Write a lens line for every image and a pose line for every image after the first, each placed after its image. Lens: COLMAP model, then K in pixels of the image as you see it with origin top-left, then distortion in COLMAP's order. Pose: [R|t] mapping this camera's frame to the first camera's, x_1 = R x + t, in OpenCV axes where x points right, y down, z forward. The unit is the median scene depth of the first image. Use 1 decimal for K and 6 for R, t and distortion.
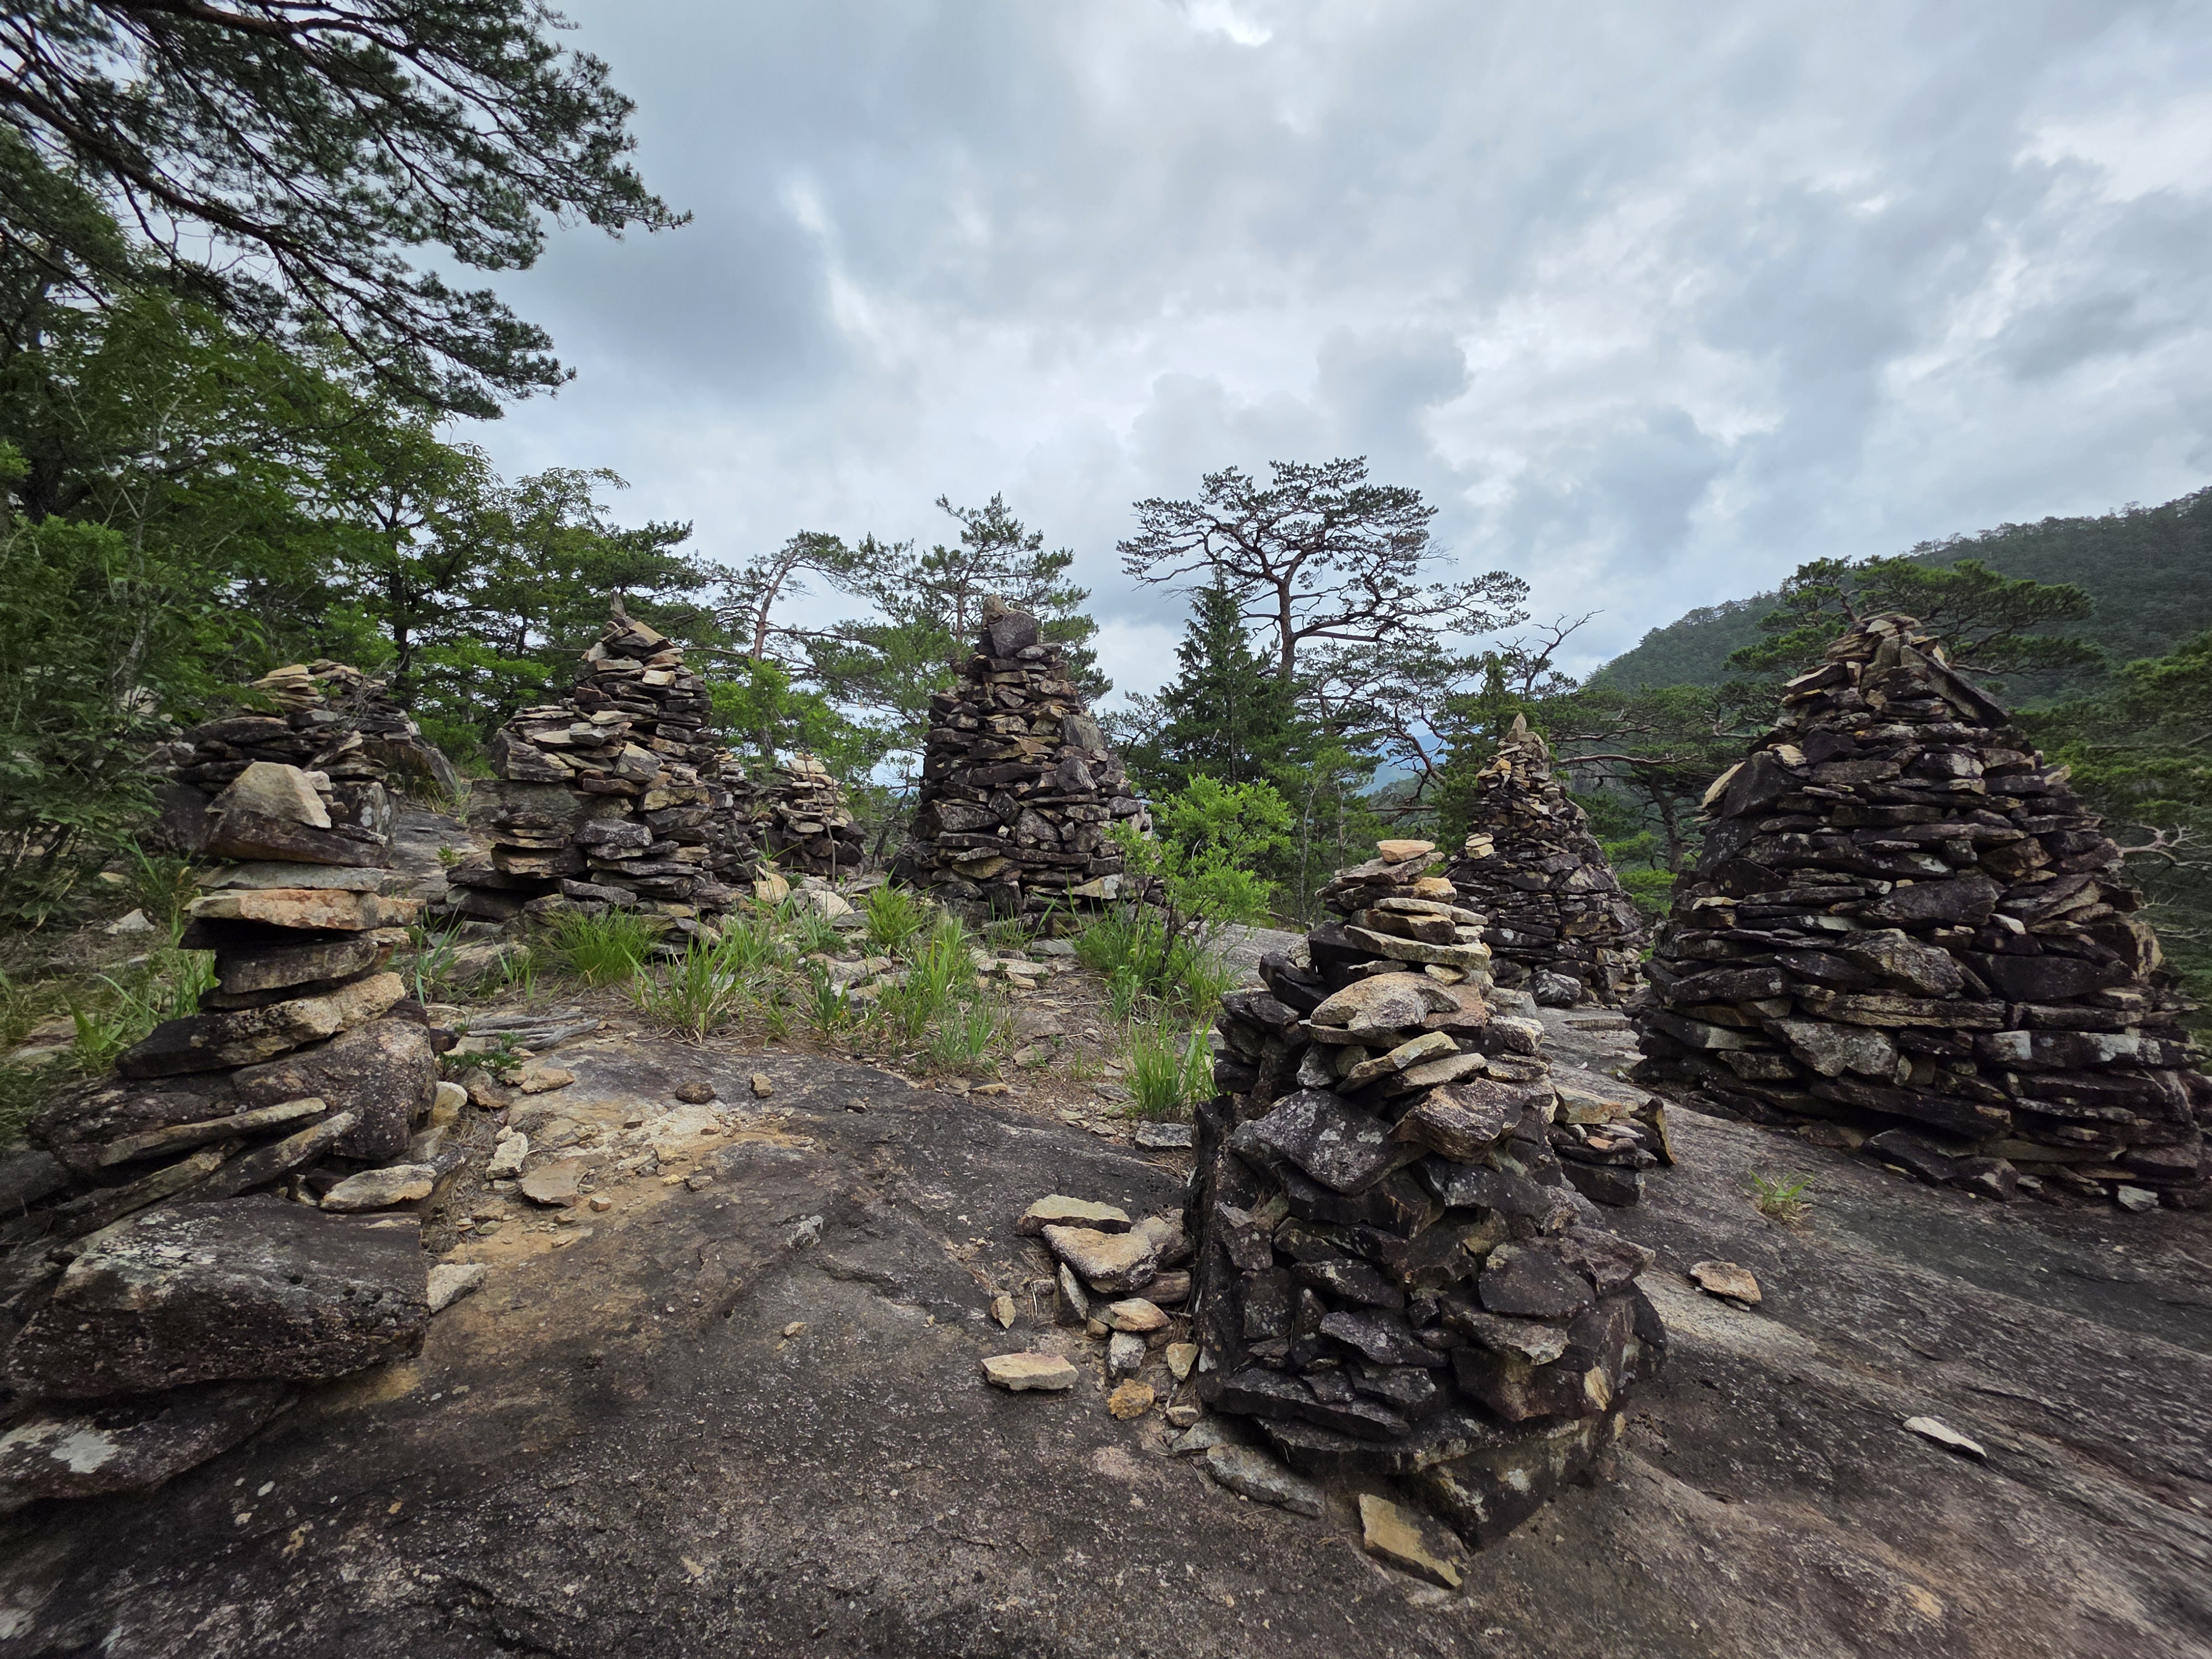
lens RADIAL K [[876.5, 0, 1102.8], [0, 876.5, 829.4], [0, 0, 1]] dist [-0.001080, 0.001103]
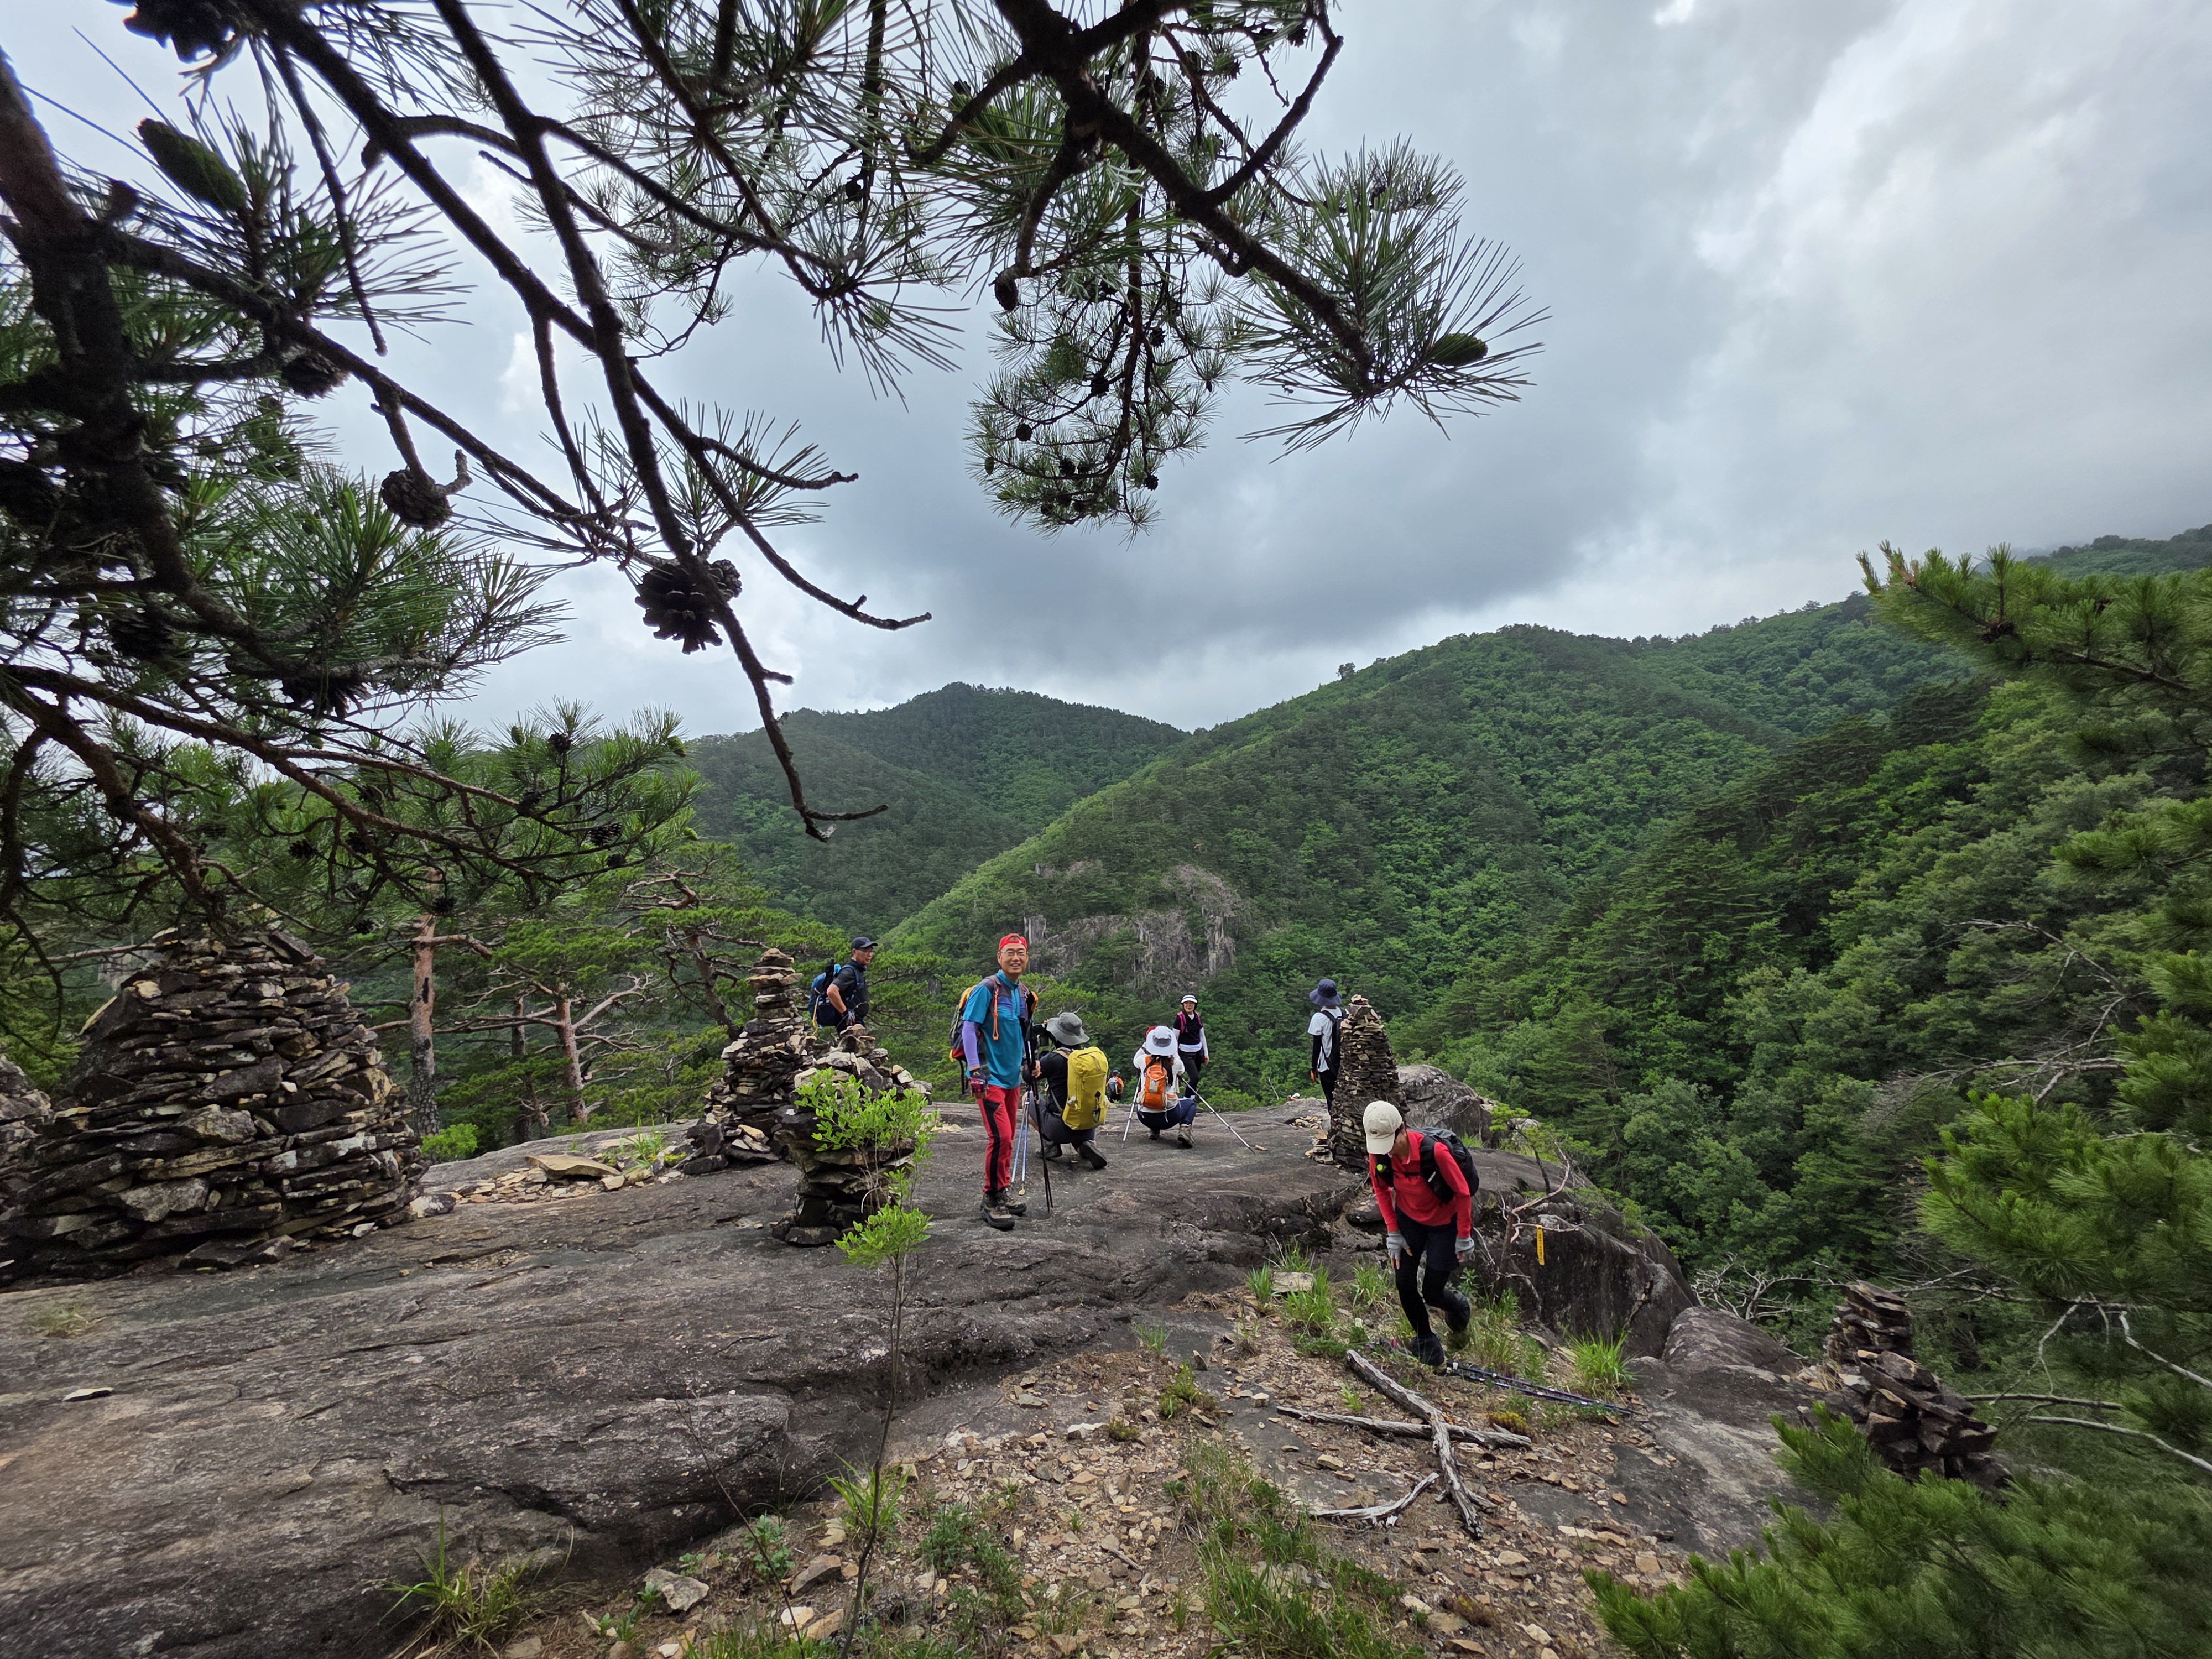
lens RADIAL K [[876.5, 0, 1119.0], [0, 876.5, 824.6], [0, 0, 1]] dist [-0.001080, 0.001103]
pose [[0.234348, 0.082016, 0.968687, -0.233830], [0.107746, 0.988105, -0.109727, -0.029648], [-0.966163, 0.130086, 0.222724, -0.908080]]
